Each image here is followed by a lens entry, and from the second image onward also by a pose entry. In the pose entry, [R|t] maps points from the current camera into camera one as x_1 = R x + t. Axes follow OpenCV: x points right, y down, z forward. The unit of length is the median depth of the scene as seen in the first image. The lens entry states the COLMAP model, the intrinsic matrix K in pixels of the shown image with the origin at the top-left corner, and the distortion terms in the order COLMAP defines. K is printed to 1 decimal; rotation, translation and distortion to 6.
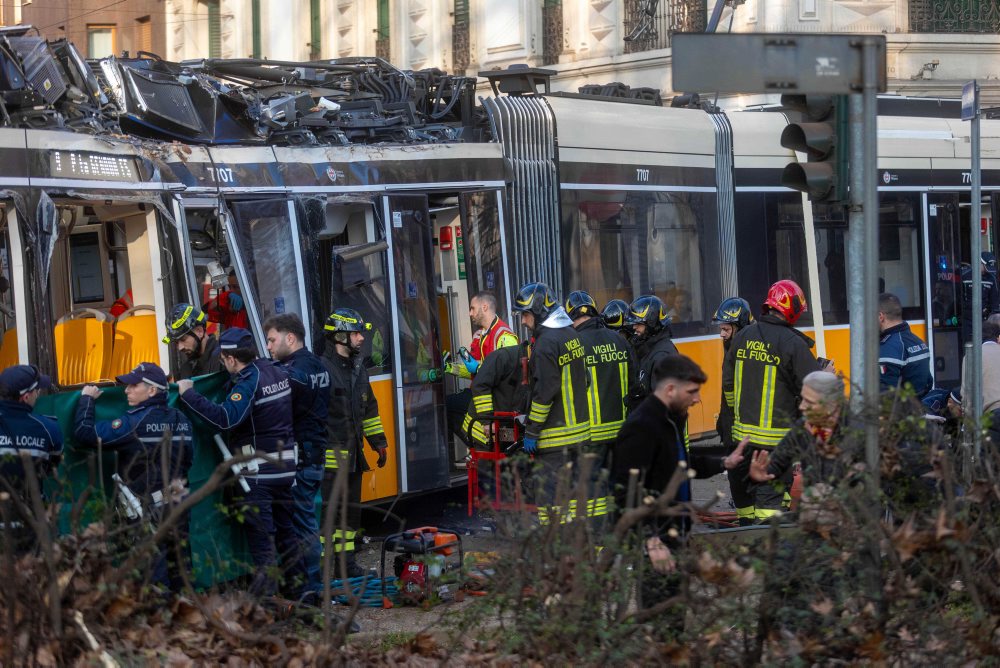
lens RADIAL K [[2837.9, 0, 500.0], [0, 2837.9, 334.0], [0, 0, 1]] dist [-0.057373, -0.141031]
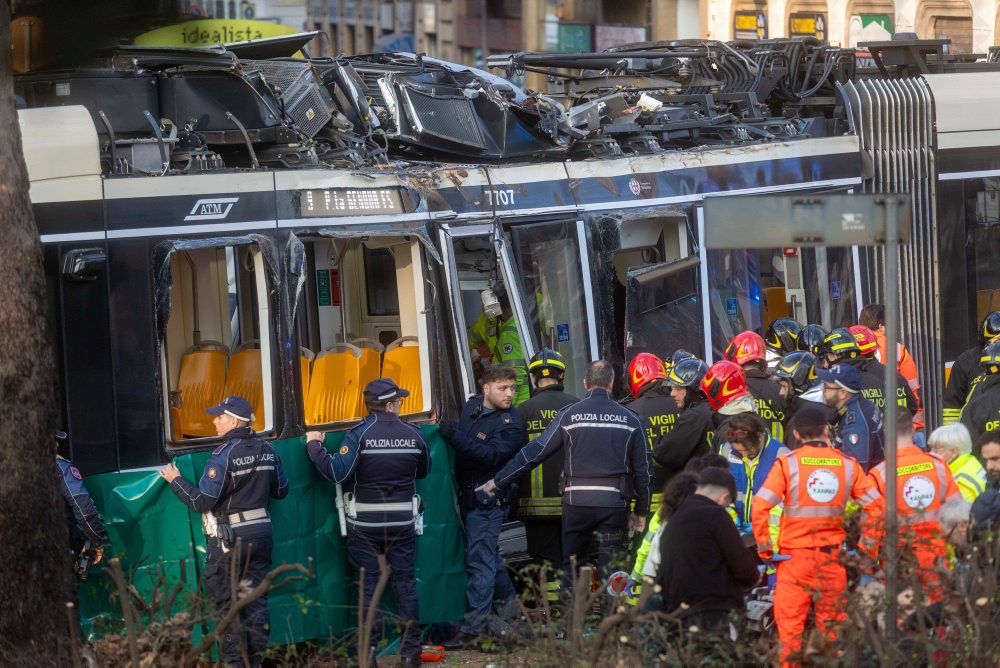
lens RADIAL K [[4484.3, 0, 500.0], [0, 4484.3, 334.0], [0, 0, 1]] dist [-0.087519, -1.207407]
pose [[0.978388, 0.024325, -0.205341, 0.216096], [-0.015045, 0.998799, 0.046634, -0.081646], [0.206228, -0.042536, 0.977579, -0.488630]]
